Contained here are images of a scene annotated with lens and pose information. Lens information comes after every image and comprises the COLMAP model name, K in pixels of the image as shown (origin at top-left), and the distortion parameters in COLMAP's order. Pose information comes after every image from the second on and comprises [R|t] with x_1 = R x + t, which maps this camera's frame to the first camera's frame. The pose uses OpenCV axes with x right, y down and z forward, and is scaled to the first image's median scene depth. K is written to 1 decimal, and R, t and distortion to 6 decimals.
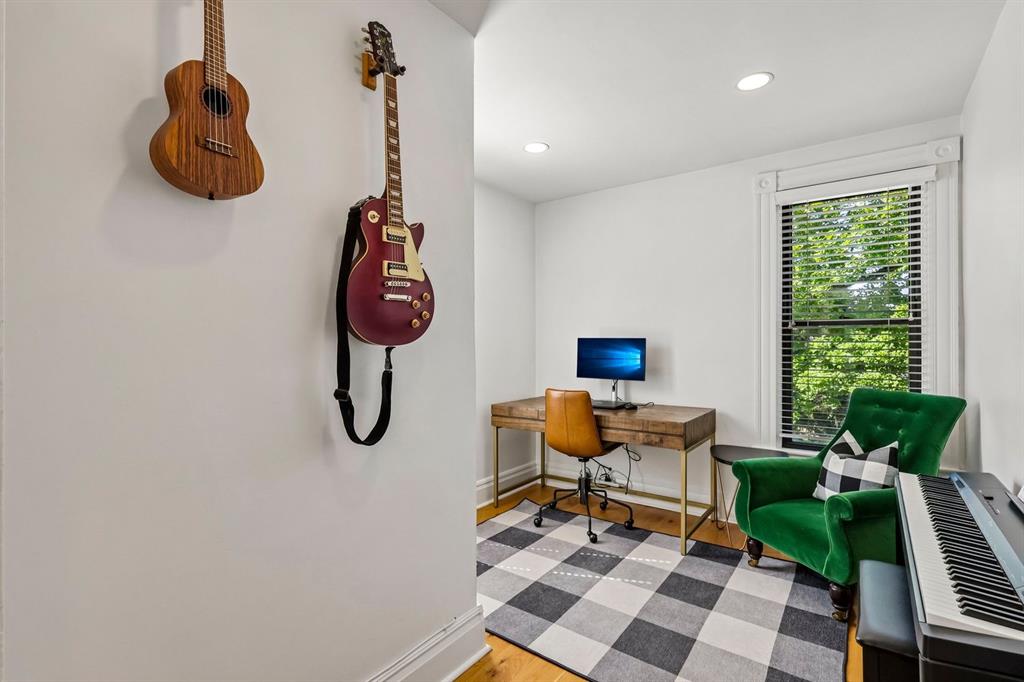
lens RADIAL K [[476.3, 0, 509.9], [0, 476.3, 344.0], [0, 0, 1]] dist [0.005973, 0.000246]
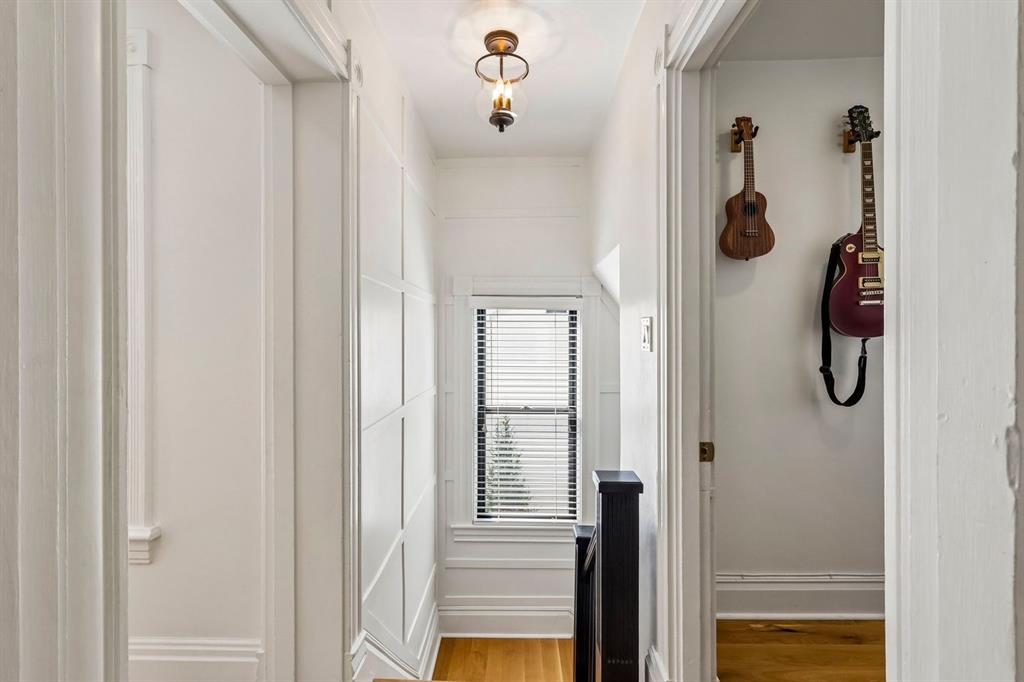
lens RADIAL K [[476.3, 0, 510.9], [0, 476.3, 336.8], [0, 0, 1]] dist [0.005973, 0.000246]
pose [[0.588393, 0.003773, -0.808567, 0.270756], [0.002448, 0.999976, 0.006448, -0.010577], [0.808572, -0.005773, 0.588369, -0.662434]]
